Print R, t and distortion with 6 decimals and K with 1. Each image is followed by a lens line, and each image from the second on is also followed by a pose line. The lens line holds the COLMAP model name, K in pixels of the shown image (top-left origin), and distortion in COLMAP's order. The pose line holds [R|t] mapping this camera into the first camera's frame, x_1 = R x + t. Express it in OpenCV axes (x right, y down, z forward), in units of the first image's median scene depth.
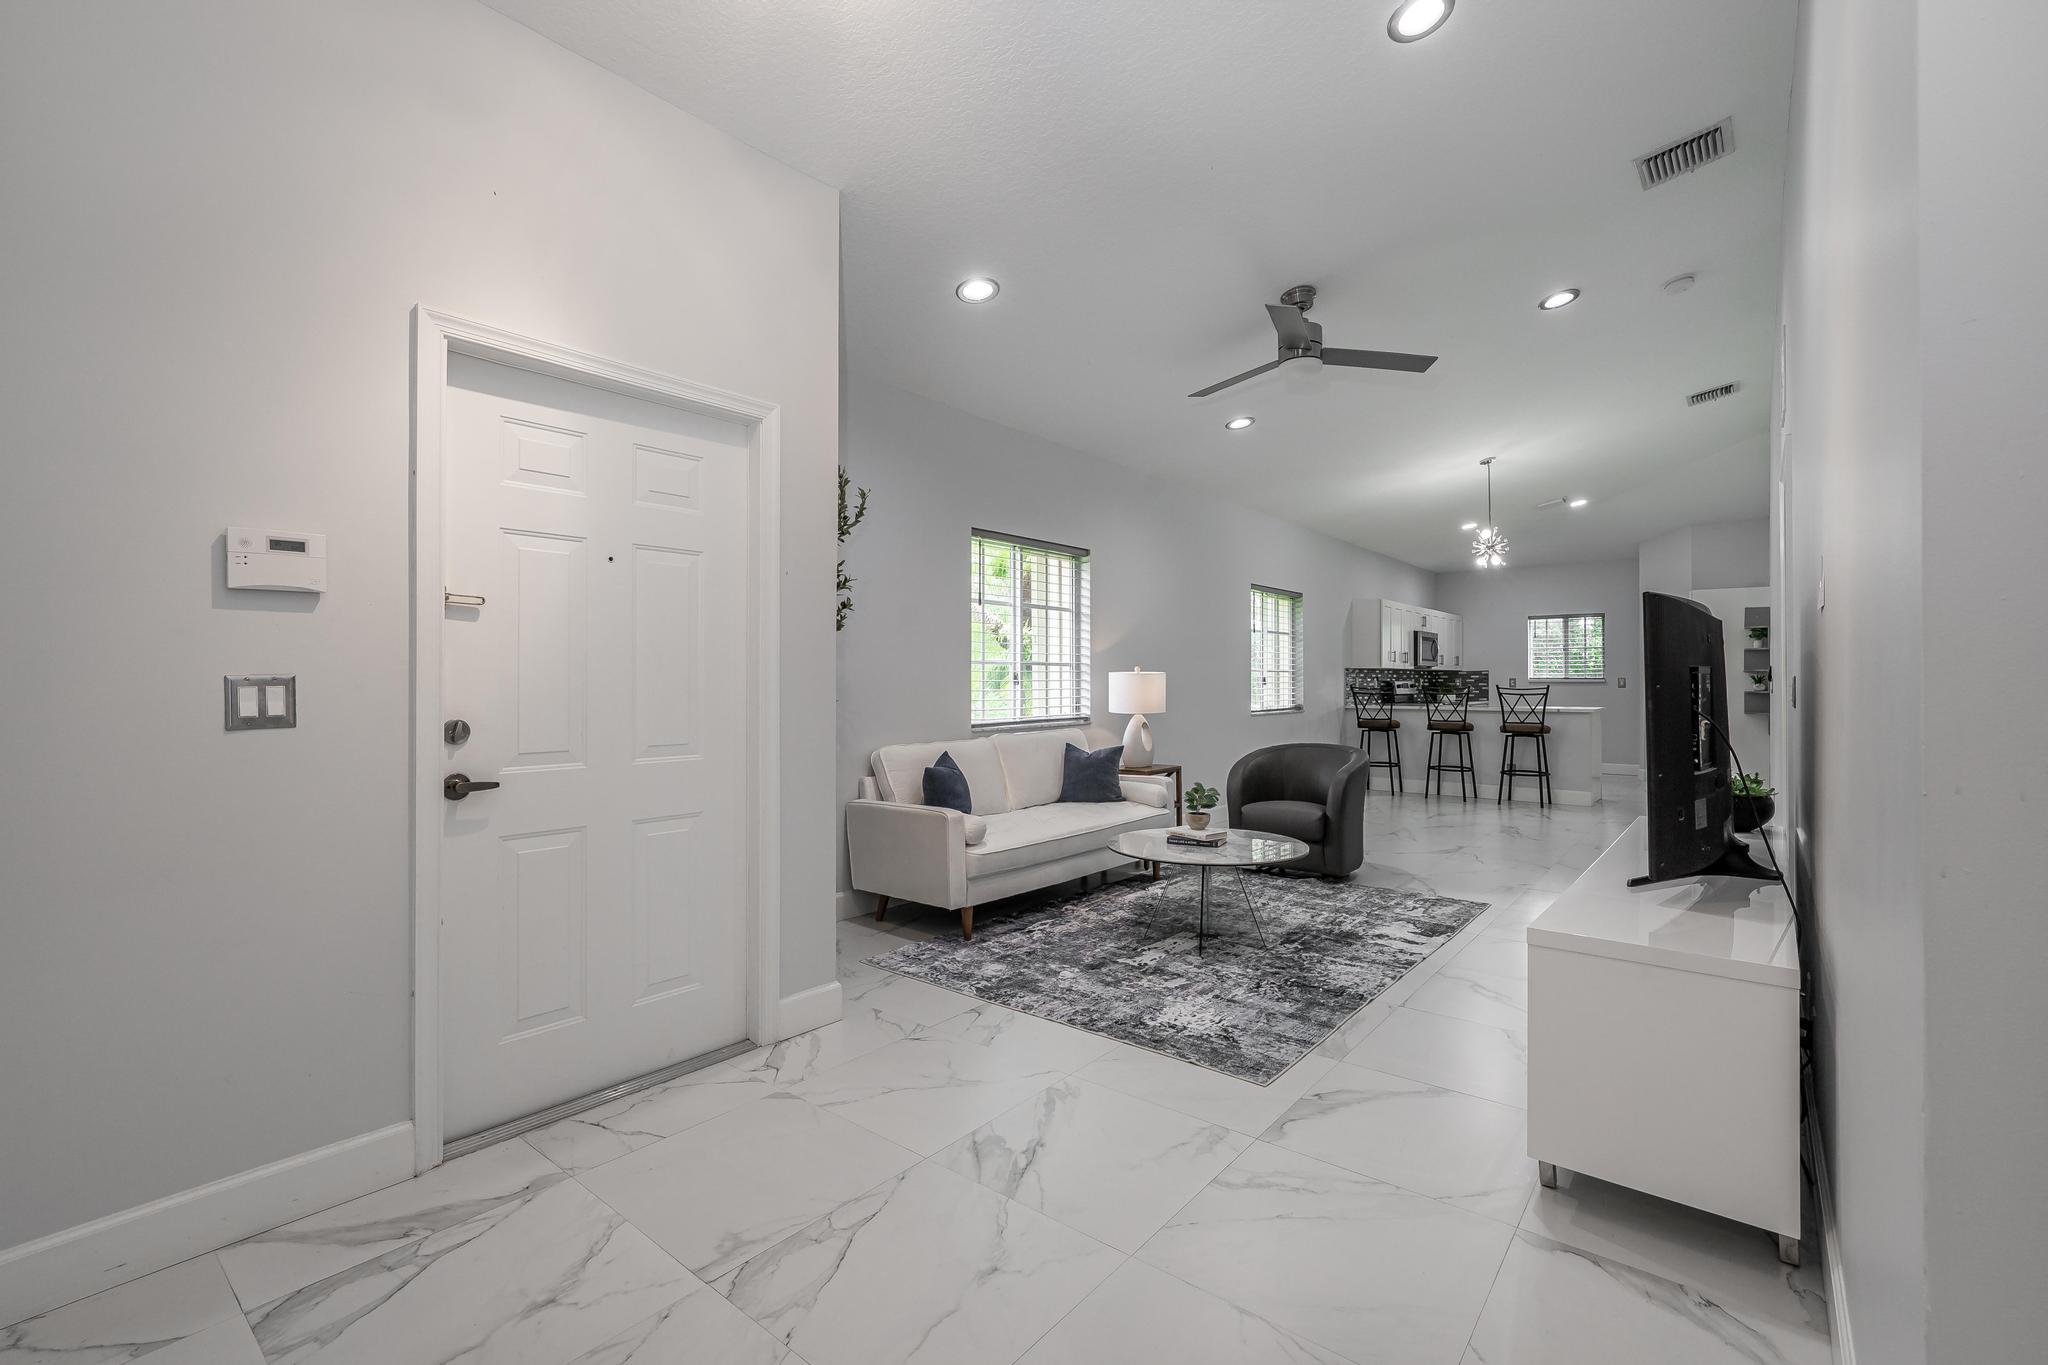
lens RADIAL K [[909.3, 0, 1023.6], [0, 909.3, 674.3], [0, 0, 1]] dist [0.000823, 0.000099]
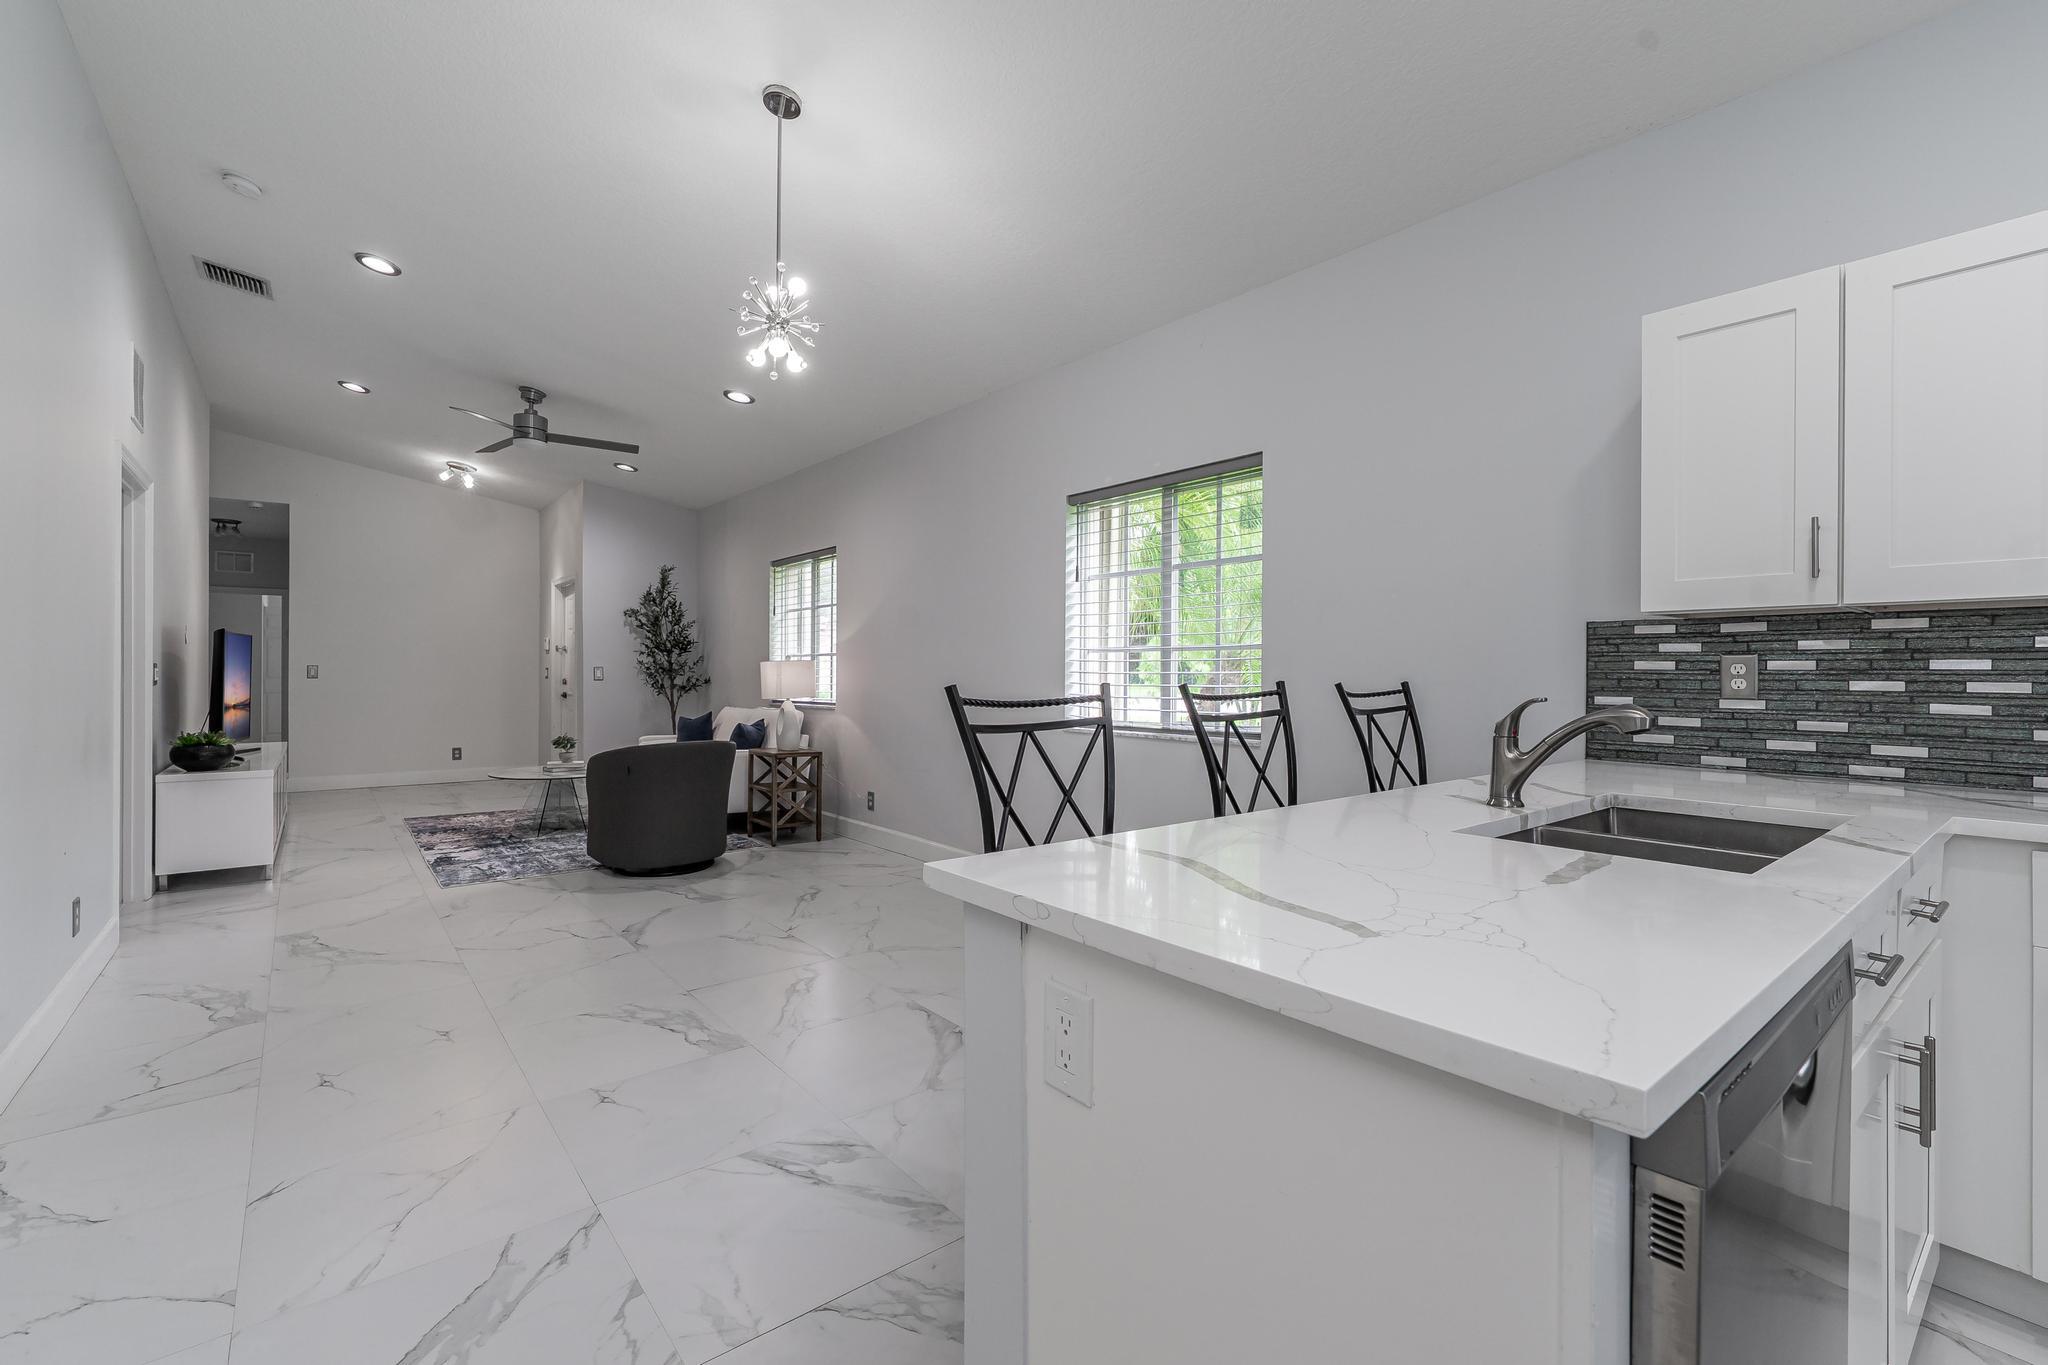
lens RADIAL K [[885.0, 0, 1023.7], [0, 885.0, 674.6], [0, 0, 1]] dist [-0.008930, -0.000174]
pose [[-0.208037, 0.000743, -0.978121, 0.720257], [0.002735, 0.999996, 0.000178, 0.009411], [0.978117, -0.002638, -0.208039, 0.990079]]
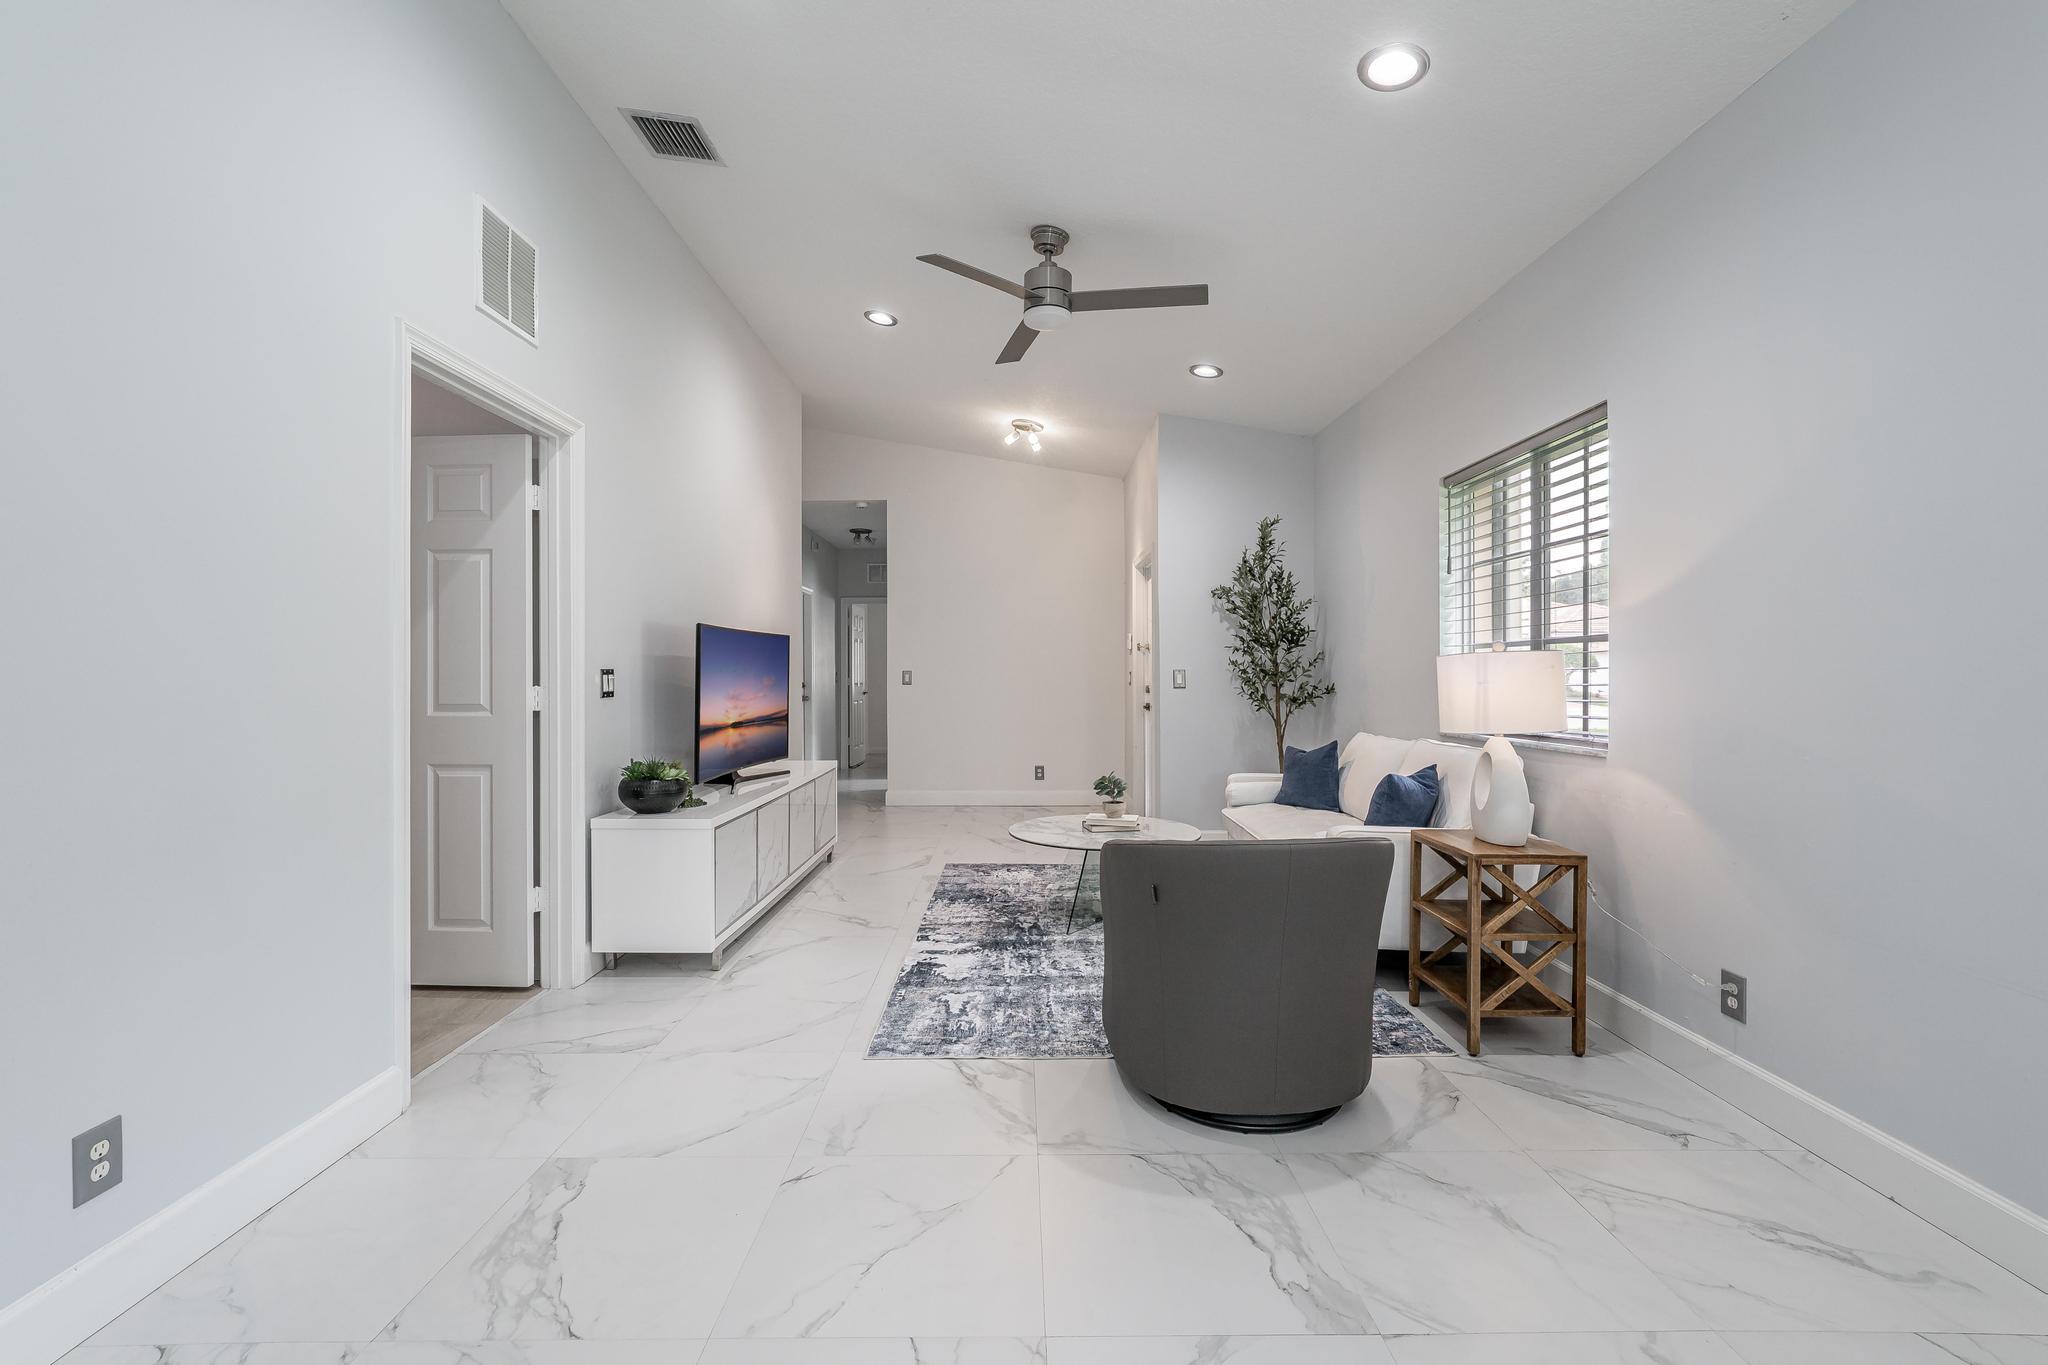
lens RADIAL K [[889.6, 0, 1025.0], [0, 889.6, 677.4], [0, 0, 1]] dist [0.002160, 0.000680]
pose [[-0.774149, 0.002676, -0.632997, 0.426833], [0.005829, 0.999979, -0.002902, 0.007447], [0.632976, -0.005936, -0.774148, 0.810413]]
